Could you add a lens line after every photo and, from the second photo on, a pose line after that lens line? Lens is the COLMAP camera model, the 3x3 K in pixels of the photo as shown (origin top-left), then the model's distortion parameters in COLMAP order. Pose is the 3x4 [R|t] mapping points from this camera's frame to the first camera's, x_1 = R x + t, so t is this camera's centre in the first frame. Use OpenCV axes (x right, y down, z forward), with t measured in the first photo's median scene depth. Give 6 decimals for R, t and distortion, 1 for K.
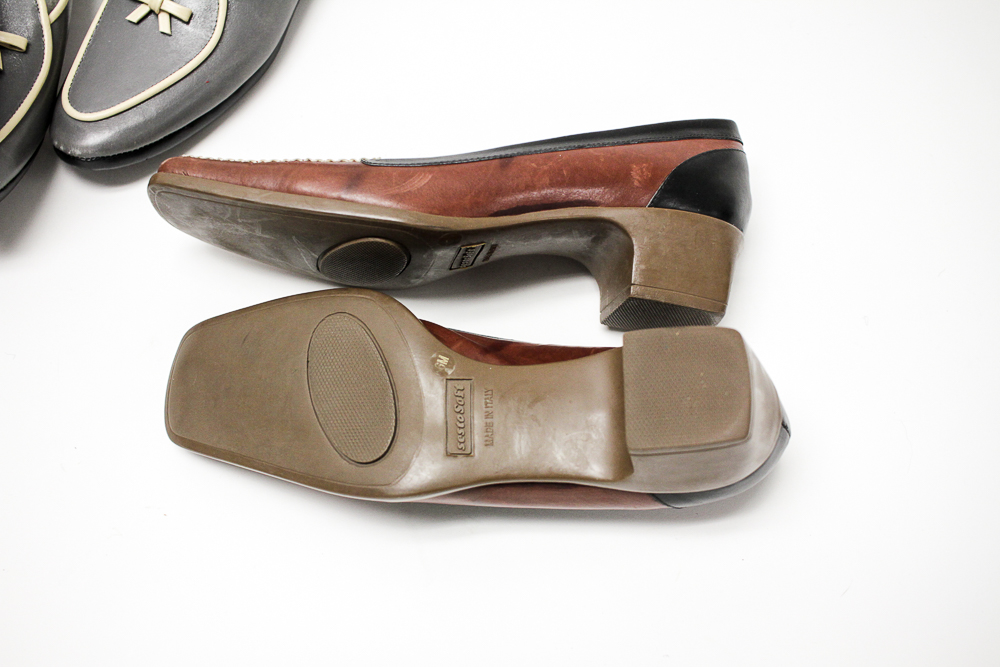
lens RADIAL K [[1160.2, 0, 500.0], [0, 1160.2, 333.5], [0, 0, 1]] dist [-0.137720, 0.203901]
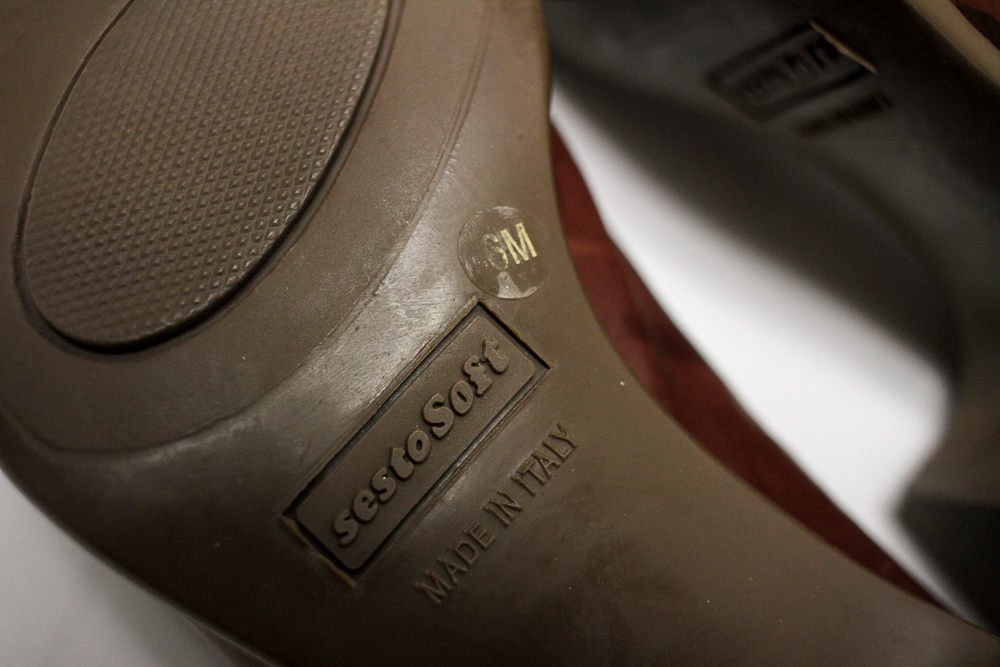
lens RADIAL K [[1160.2, 0, 500.0], [0, 1160.2, 333.5], [0, 0, 1]] dist [-0.137720, 0.203901]
pose [[0.724013, 0.689712, -0.010072, -0.035176], [-0.689327, 0.723987, 0.025894, 0.034474], [0.025151, -0.011805, 0.999614, 0.729551]]
